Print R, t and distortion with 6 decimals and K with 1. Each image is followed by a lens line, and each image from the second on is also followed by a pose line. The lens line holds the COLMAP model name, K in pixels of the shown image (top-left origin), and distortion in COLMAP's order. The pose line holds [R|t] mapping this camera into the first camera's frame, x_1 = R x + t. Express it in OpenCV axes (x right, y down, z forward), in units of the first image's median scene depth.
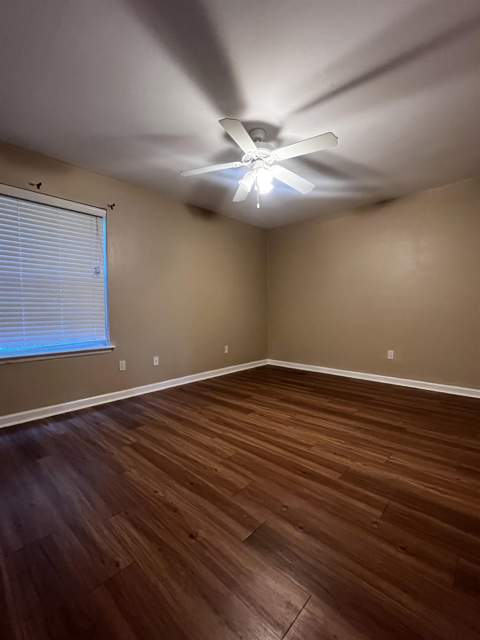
lens RADIAL K [[277.4, 0, 241.8], [0, 277.4, 318.6], [0, 0, 1]] dist [-0.004415, -0.000362]
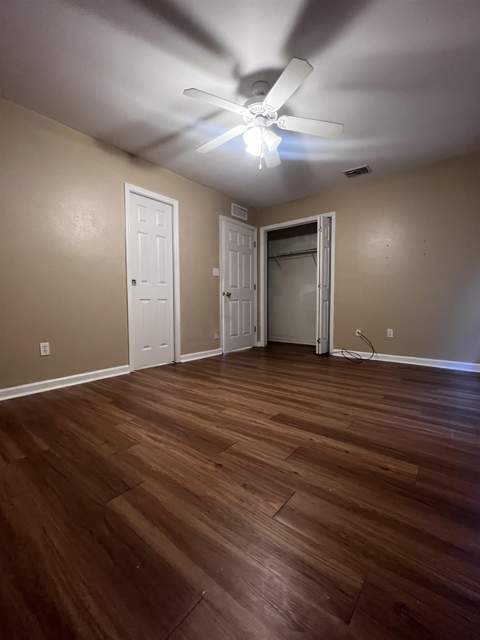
lens RADIAL K [[276.6, 0, 240.0], [0, 276.6, 320.0], [0, 0, 1]] dist [-0.001866, -0.000059]
pose [[-0.998312, 0.012710, -0.056669, 0.181678], [0.007400, 0.995643, 0.092955, 0.027067], [0.057603, 0.092379, -0.994056, 1.886522]]
